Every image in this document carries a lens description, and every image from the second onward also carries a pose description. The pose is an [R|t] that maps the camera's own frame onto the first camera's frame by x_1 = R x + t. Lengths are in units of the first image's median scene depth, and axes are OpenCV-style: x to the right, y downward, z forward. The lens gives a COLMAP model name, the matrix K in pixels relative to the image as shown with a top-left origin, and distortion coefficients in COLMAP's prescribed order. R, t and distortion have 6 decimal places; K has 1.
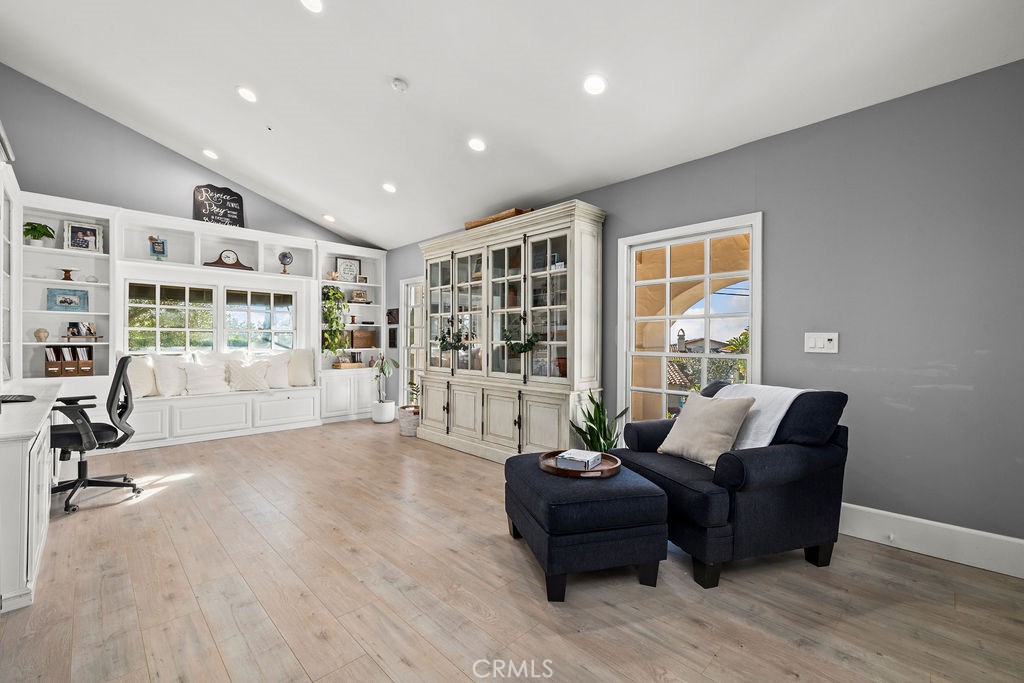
lens RADIAL K [[433.3, 0, 512.5], [0, 433.3, 341.2], [0, 0, 1]] dist [0.002621, -0.000432]
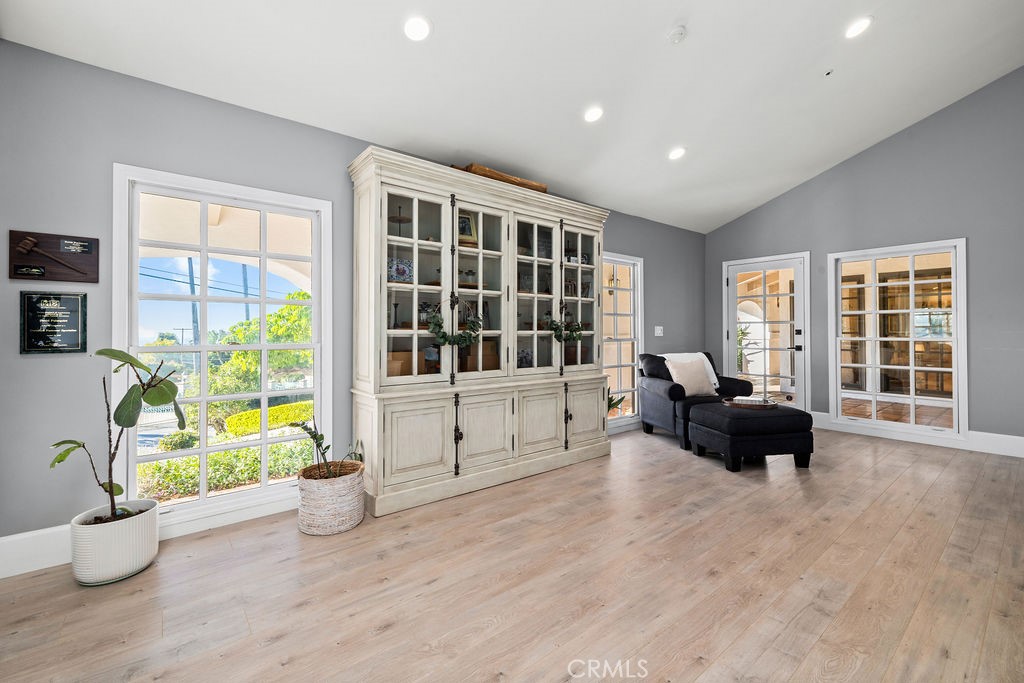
lens RADIAL K [[433.3, 0, 512.5], [0, 433.3, 327.5], [0, 0, 1]] dist [0.002621, -0.000432]
pose [[0.091493, 0.005140, 0.995792, -0.733889], [-0.000665, 0.999987, -0.005101, -0.001586], [-0.995805, -0.000195, 0.091495, 0.805091]]
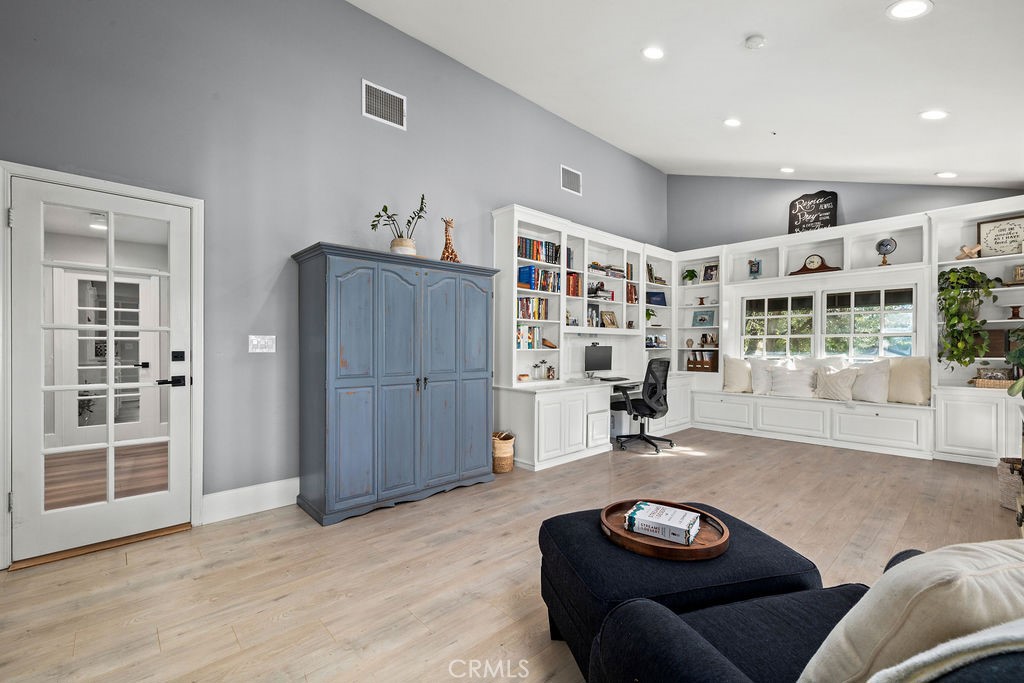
lens RADIAL K [[433.3, 0, 507.9], [0, 433.3, 347.2], [0, 0, 1]] dist [0.002621, -0.000432]
pose [[-0.029621, -0.002946, -0.999557, 0.379500], [-0.000045, 0.999996, -0.002946, 0.003778], [0.999561, -0.000042, -0.029621, 0.354165]]
